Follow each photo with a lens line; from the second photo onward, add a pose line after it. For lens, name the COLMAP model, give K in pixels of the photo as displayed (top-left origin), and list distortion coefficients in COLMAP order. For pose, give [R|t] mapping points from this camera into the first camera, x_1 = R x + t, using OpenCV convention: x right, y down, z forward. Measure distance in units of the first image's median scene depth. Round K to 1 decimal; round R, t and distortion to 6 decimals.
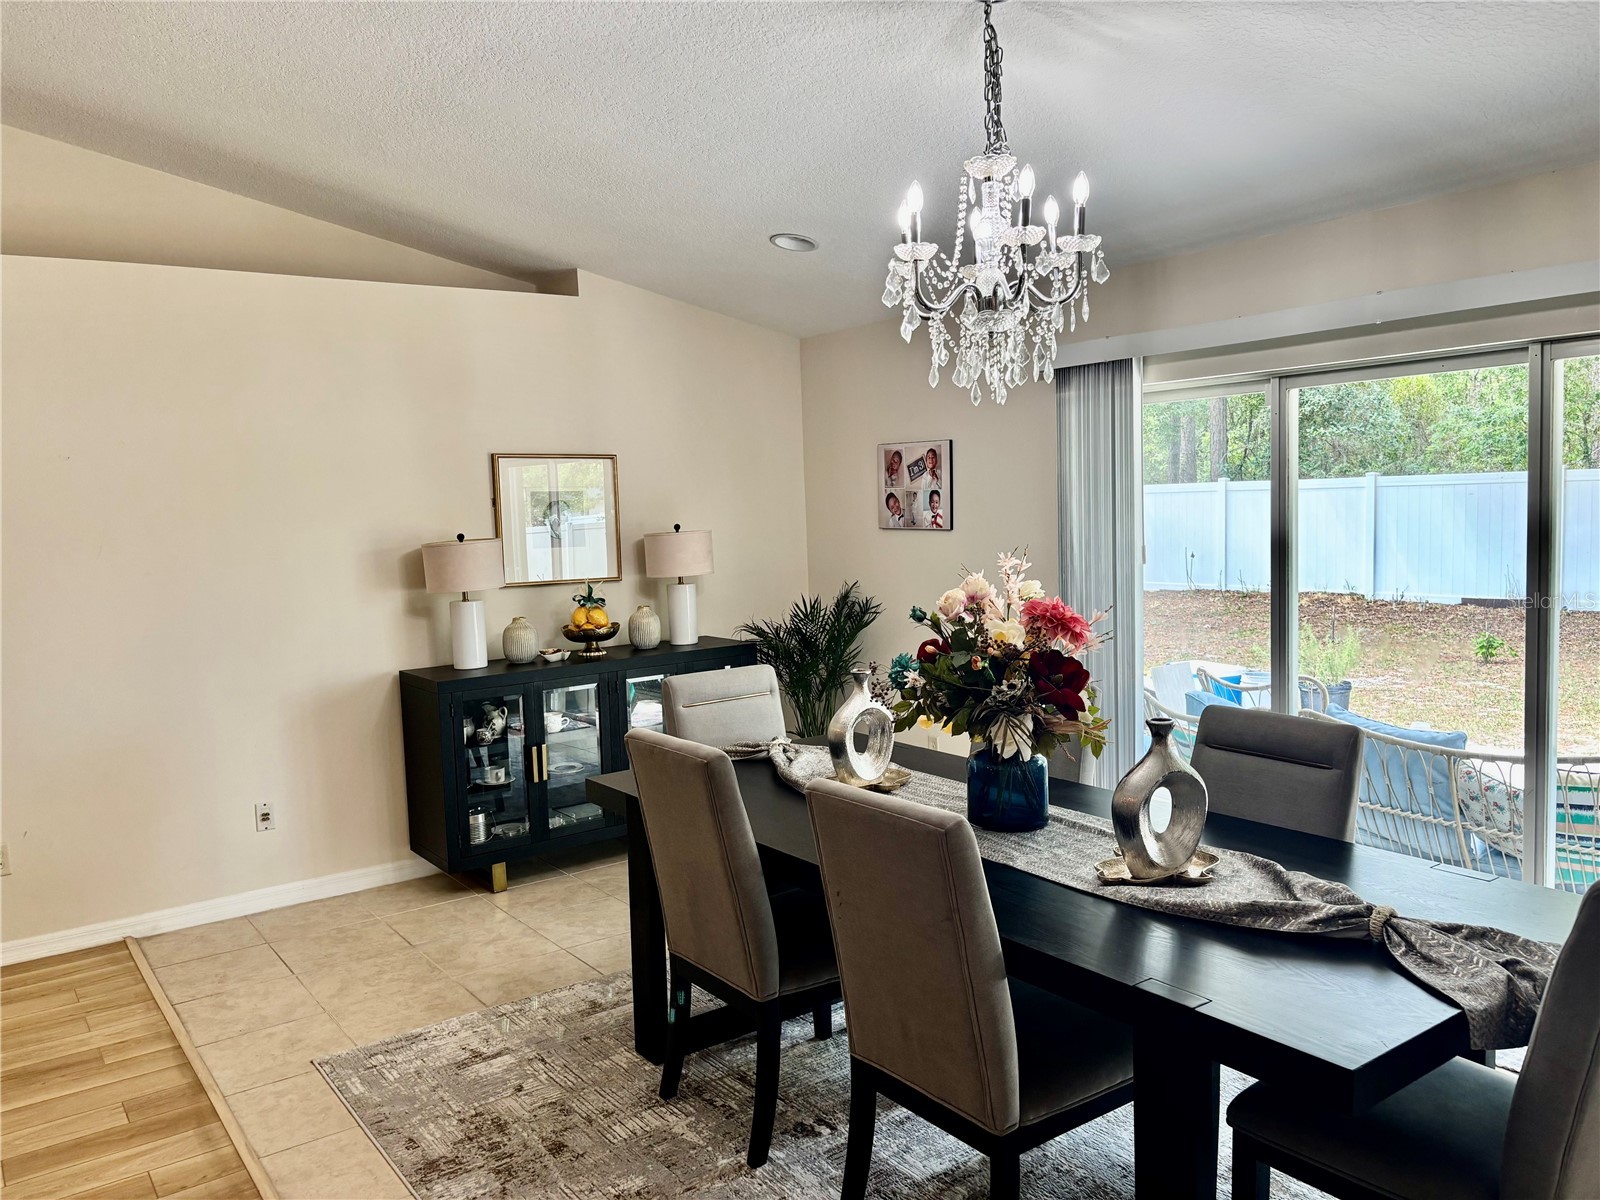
lens RADIAL K [[1218.5, 0, 812.8], [0, 1218.5, 603.2], [0, 0, 1]] dist [0.050170, -0.048876]
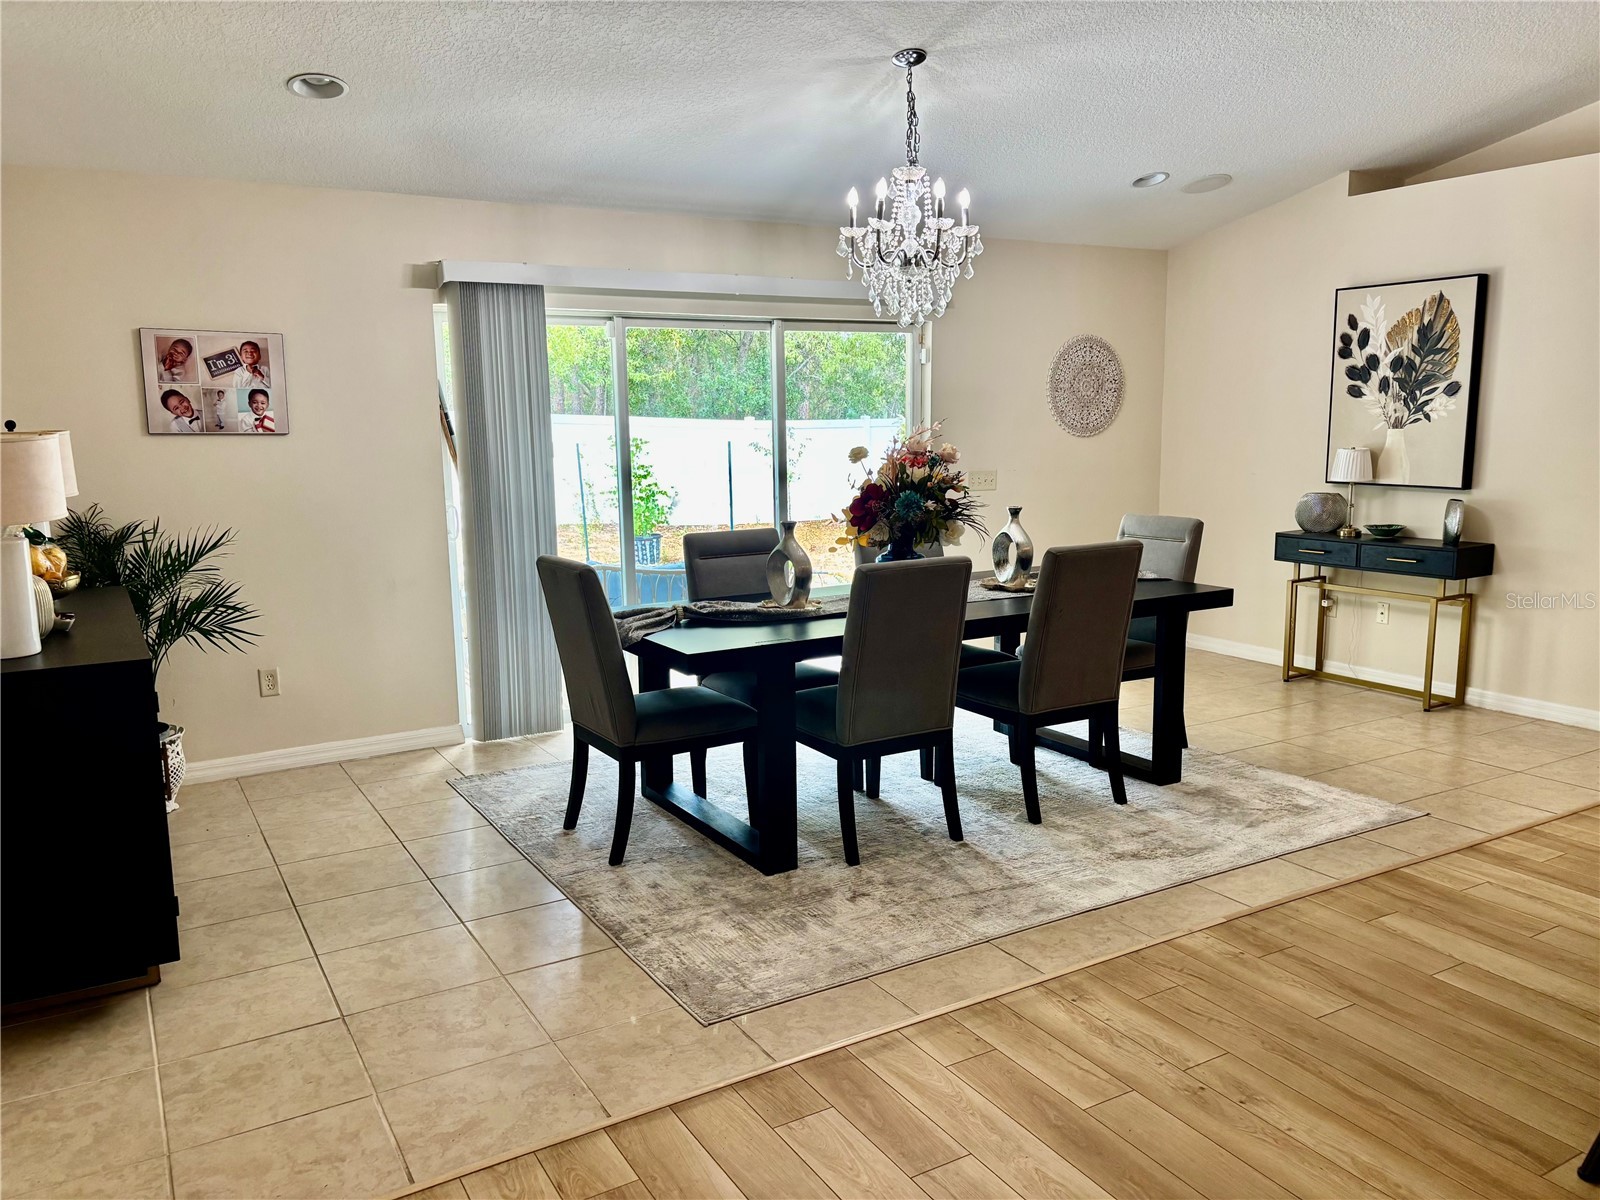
lens RADIAL K [[1208.9, 0, 808.2], [0, 1208.9, 604.2], [0, 0, 1]] dist [0.045976, -0.043999]
pose [[0.077191, -0.113159, 0.990574, -0.763756], [0.101835, 0.989237, 0.105071, 0.009414], [-0.991802, 0.092764, 0.087884, 0.541345]]
